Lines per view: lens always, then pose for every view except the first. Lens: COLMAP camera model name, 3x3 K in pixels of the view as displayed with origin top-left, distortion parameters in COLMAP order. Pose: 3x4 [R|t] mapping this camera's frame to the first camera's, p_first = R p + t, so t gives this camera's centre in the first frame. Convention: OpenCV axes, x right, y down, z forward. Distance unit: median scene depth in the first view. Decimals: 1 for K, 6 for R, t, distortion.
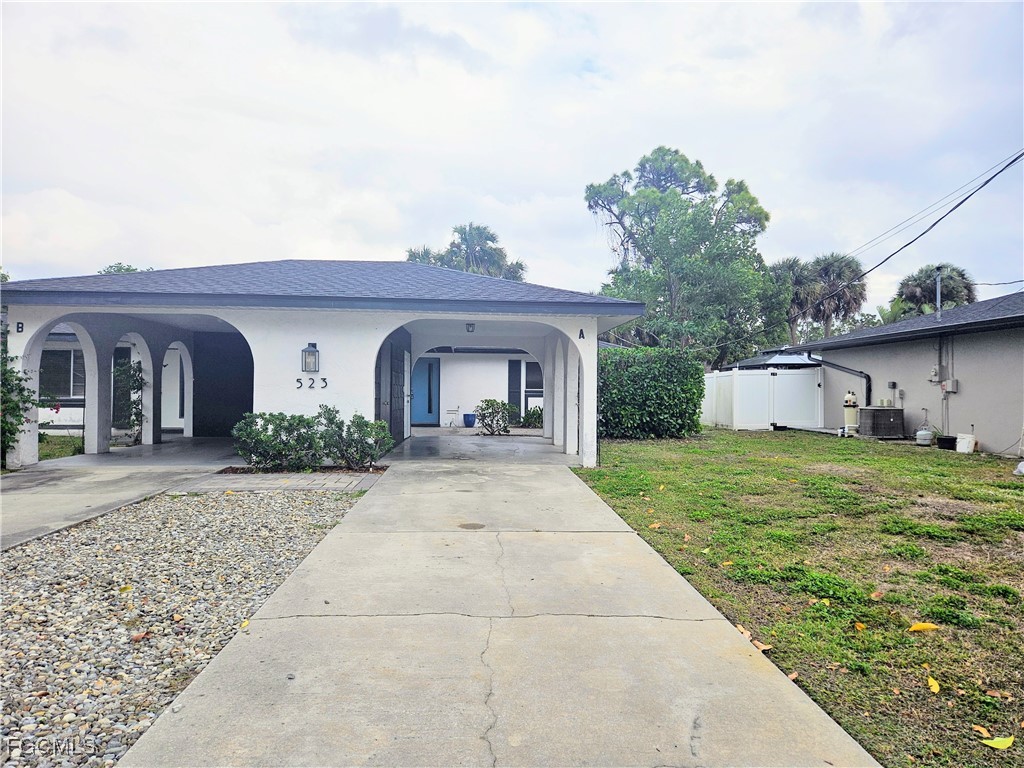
lens RADIAL K [[674.2, 0, 515.3], [0, 674.2, 393.8], [0, 0, 1]] dist [0.102278, -0.110039]
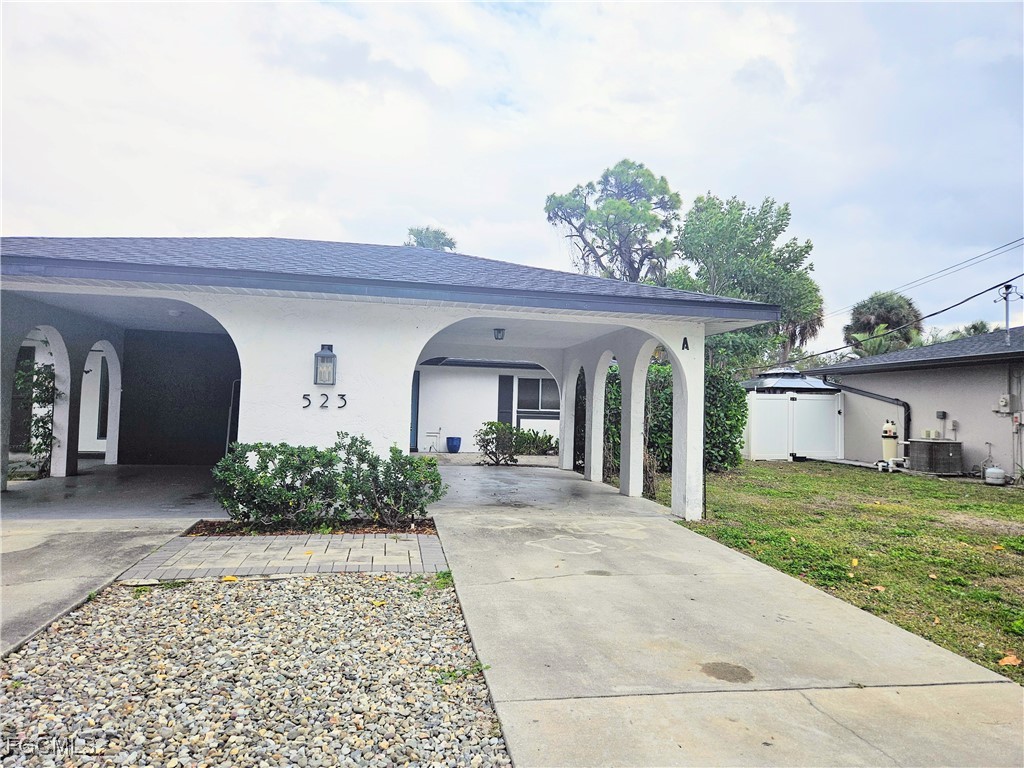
lens RADIAL K [[677.5, 0, 513.6], [0, 677.5, 386.5], [0, 0, 1]] dist [0.085992, -0.068873]
pose [[0.993291, 0.024452, 0.113029, -0.099075], [-0.020411, 0.999115, -0.036770, -0.004687], [-0.113828, 0.034216, 0.992911, 0.145539]]
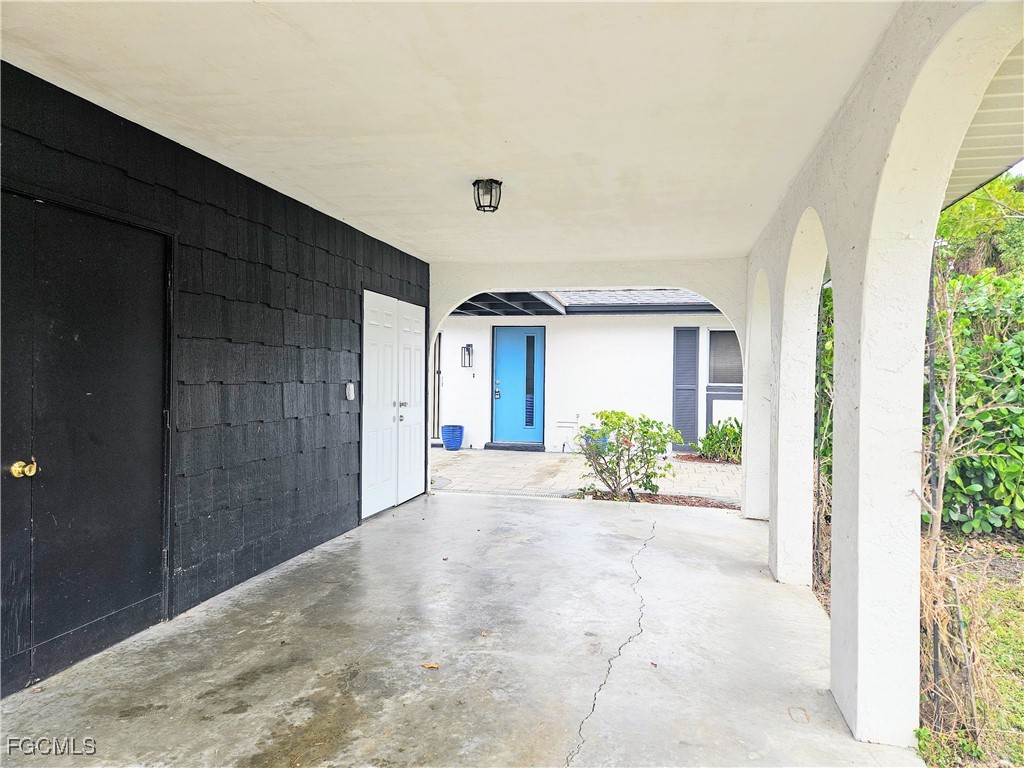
lens RADIAL K [[677.5, 0, 513.6], [0, 677.5, 386.5], [0, 0, 1]] dist [0.085992, -0.068873]
pose [[0.958149, 0.010745, -0.286067, 0.024050], [-0.007559, 0.999897, 0.012240, -0.011318], [0.286169, -0.009565, 0.958131, 0.507759]]
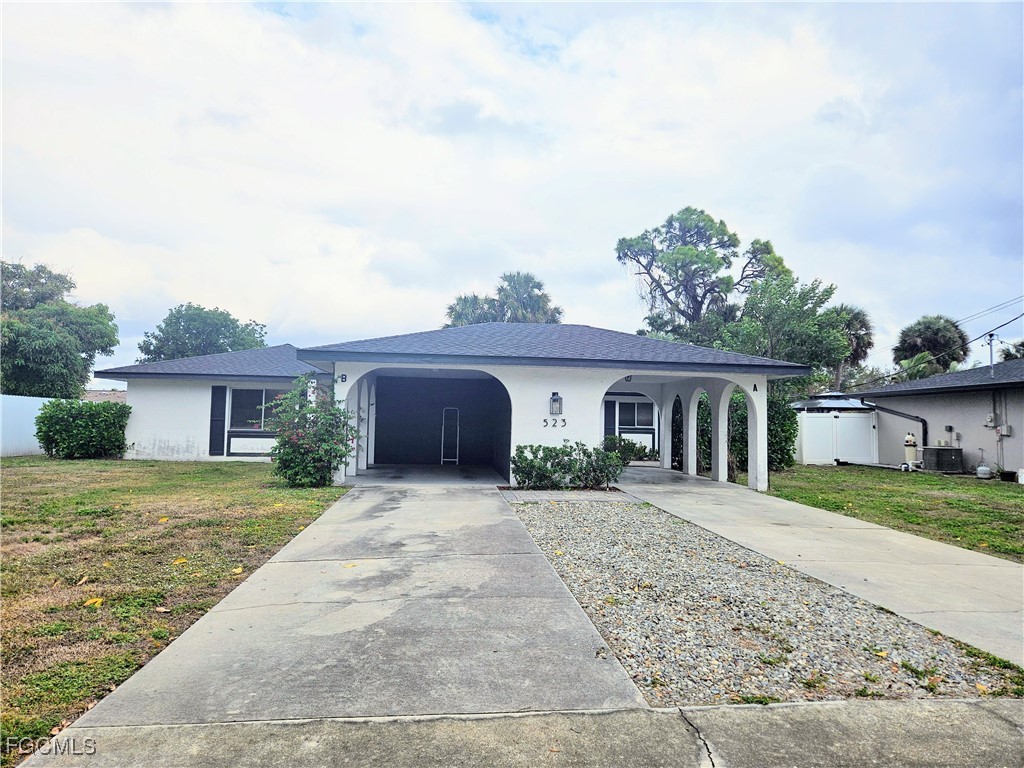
lens RADIAL K [[677.5, 0, 513.6], [0, 677.5, 386.5], [0, 0, 1]] dist [0.085992, -0.068873]
pose [[0.999154, 0.015024, 0.038293, -0.230496], [-0.012701, 0.998106, -0.060200, -0.003099], [-0.039125, 0.059663, 0.997452, -0.162208]]
